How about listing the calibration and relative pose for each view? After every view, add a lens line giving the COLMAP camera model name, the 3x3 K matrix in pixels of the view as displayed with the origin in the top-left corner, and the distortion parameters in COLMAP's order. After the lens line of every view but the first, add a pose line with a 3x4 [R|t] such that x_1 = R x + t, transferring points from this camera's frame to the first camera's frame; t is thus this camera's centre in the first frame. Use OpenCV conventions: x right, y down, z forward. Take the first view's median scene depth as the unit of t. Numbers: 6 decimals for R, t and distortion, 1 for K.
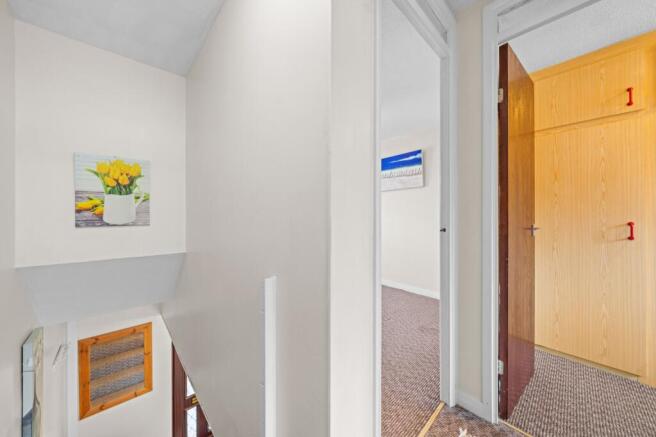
lens RADIAL K [[230.1, 0, 328.4], [0, 230.1, 216.6], [0, 0, 1]] dist [0.000158, -0.000019]
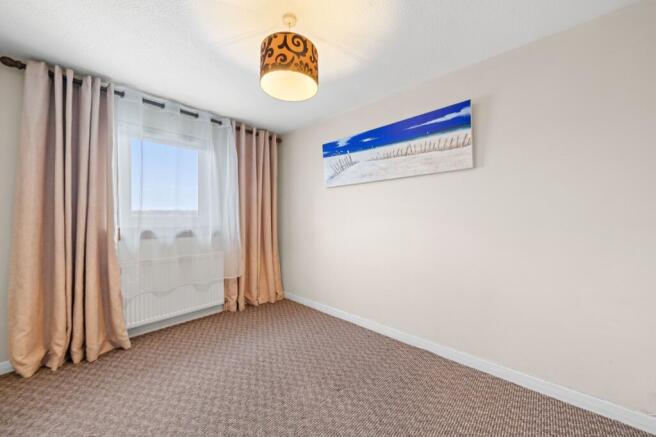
lens RADIAL K [[230.1, 0, 326.7], [0, 230.1, 219.2], [0, 0, 1]] dist [0.000158, -0.000019]
pose [[0.990494, 0.000180, 0.137555, -0.008092], [0.001923, 0.999883, -0.015154, -0.001515], [-0.137542, 0.015274, 0.990378, 0.503511]]
